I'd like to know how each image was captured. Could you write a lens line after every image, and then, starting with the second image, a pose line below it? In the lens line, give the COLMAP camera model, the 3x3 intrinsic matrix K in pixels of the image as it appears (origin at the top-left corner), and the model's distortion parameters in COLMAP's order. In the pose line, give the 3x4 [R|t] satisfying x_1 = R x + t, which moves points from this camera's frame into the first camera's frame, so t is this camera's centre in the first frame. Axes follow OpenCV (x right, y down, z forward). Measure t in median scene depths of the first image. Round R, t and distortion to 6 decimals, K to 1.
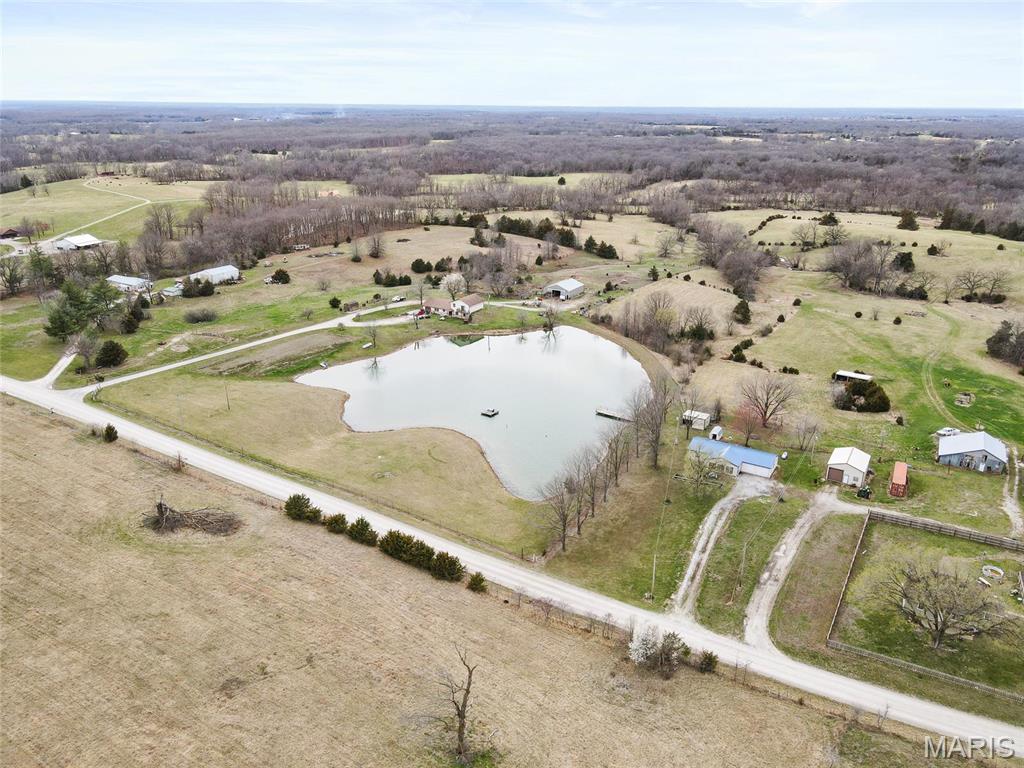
lens RADIAL K [[747.2, 0, 512.0], [0, 747.2, 384.0], [0, 0, 1]] dist [0.010660, -0.002552]
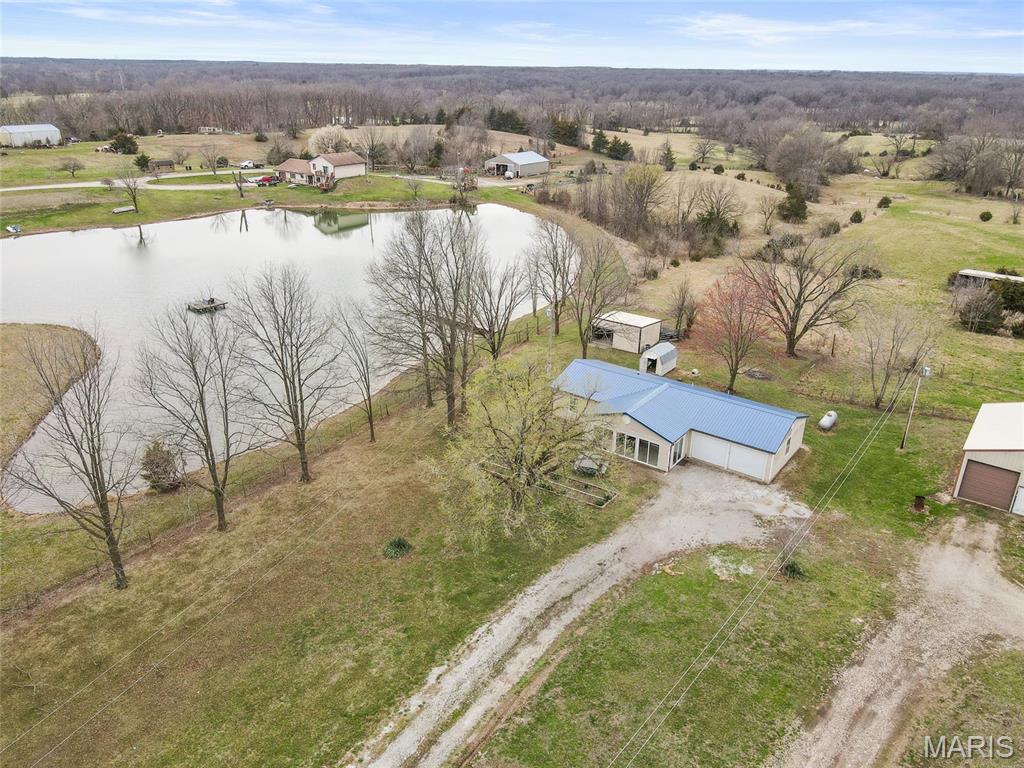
lens RADIAL K [[747.2, 0, 512.0], [0, 747.2, 384.0], [0, 0, 1]] dist [0.010660, -0.002552]
pose [[0.995150, 0.046617, -0.086617, 0.209959], [-0.043130, 0.998199, 0.041702, 0.060310], [0.088405, -0.037764, 0.995368, 0.542689]]
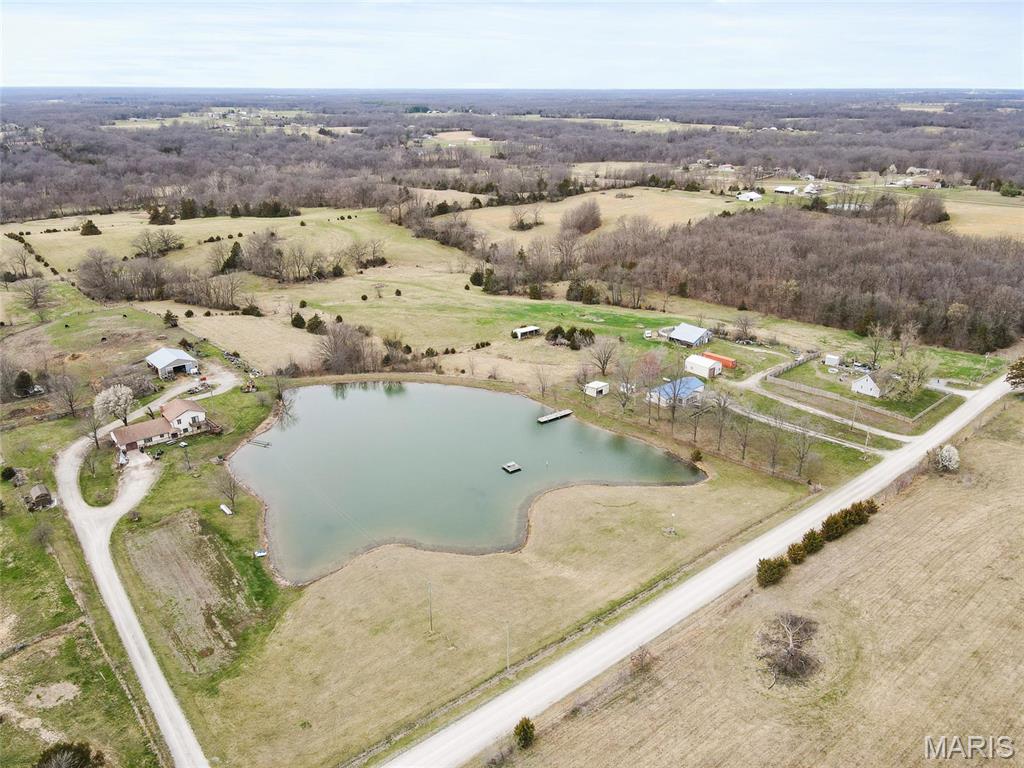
lens RADIAL K [[747.2, 0, 512.0], [0, 747.2, 384.0], [0, 0, 1]] dist [0.010660, -0.002552]
pose [[0.327774, -0.357788, 0.874386, -0.809003], [0.337780, 0.908721, 0.245216, -0.286399], [-0.882309, 0.214975, 0.418709, 0.579464]]
